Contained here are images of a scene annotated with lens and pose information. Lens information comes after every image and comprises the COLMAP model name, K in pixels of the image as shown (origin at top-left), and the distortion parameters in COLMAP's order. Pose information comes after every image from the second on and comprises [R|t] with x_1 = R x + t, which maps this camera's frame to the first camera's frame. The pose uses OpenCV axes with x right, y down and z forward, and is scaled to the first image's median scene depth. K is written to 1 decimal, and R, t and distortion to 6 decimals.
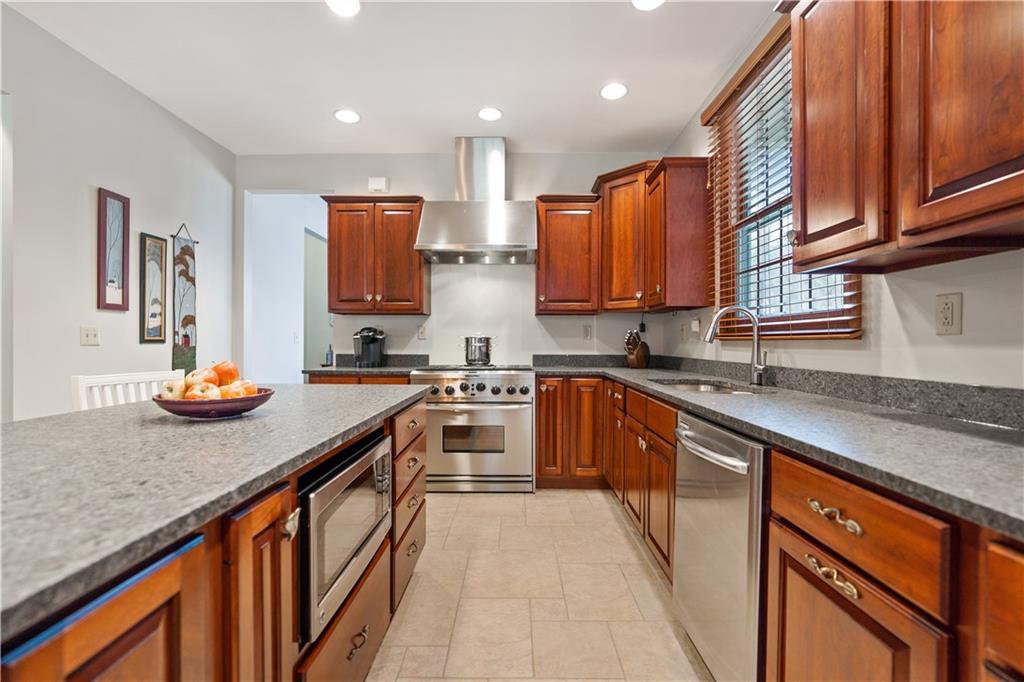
lens RADIAL K [[441.8, 0, 512.2], [0, 441.8, 347.8], [0, 0, 1]] dist [-0.001346, 0.000175]
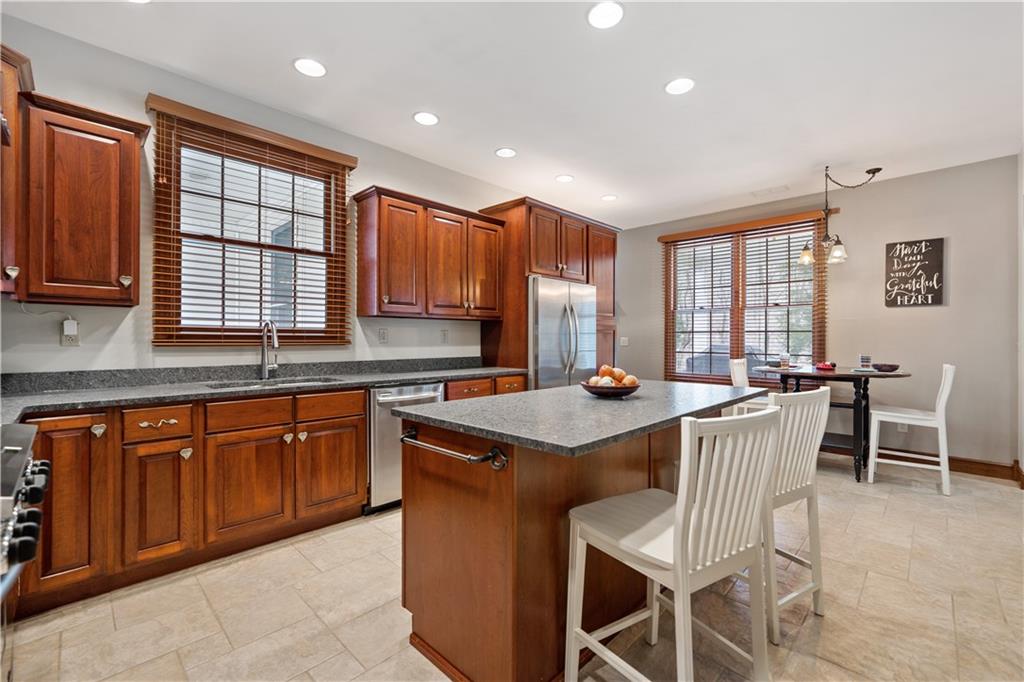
lens RADIAL K [[441.8, 0, 509.8], [0, 441.8, 339.4], [0, 0, 1]] dist [-0.001346, 0.000175]
pose [[-0.723297, -0.005389, 0.690516, -0.639064], [0.004446, 0.999912, 0.012461, -0.035170], [-0.690523, 0.012083, -0.723210, 1.022668]]
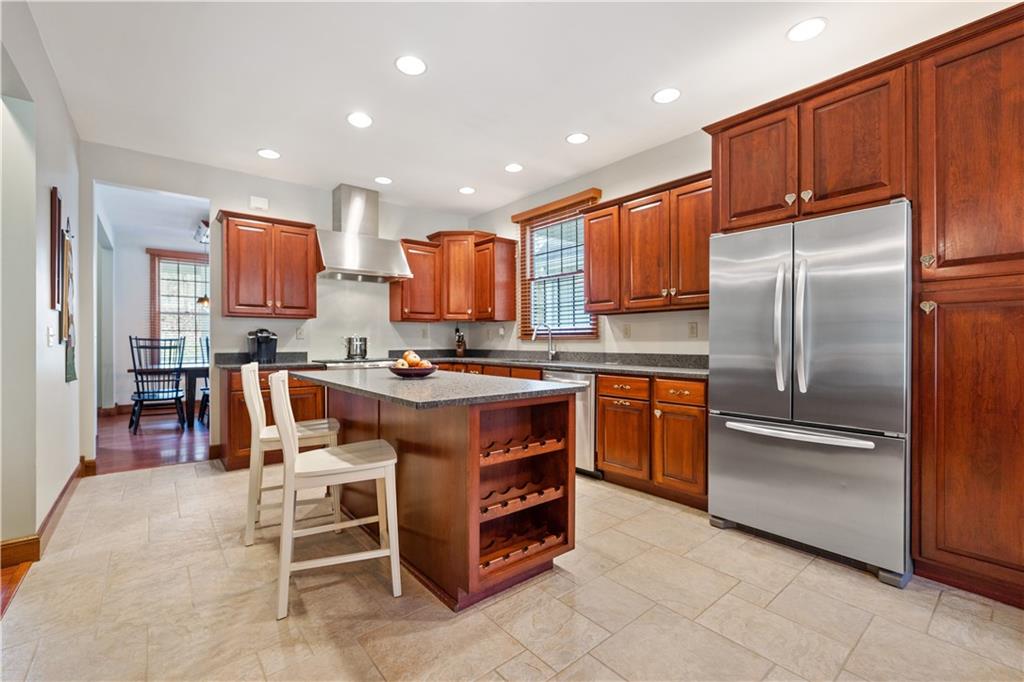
lens RADIAL K [[441.8, 0, 512.7], [0, 441.8, 341.0], [0, 0, 1]] dist [-0.001346, 0.000175]
pose [[0.765690, -0.004848, 0.643192, -0.666065], [0.012891, 0.999886, -0.007809, 0.002733], [-0.643081, 0.014271, 0.765665, -0.355018]]
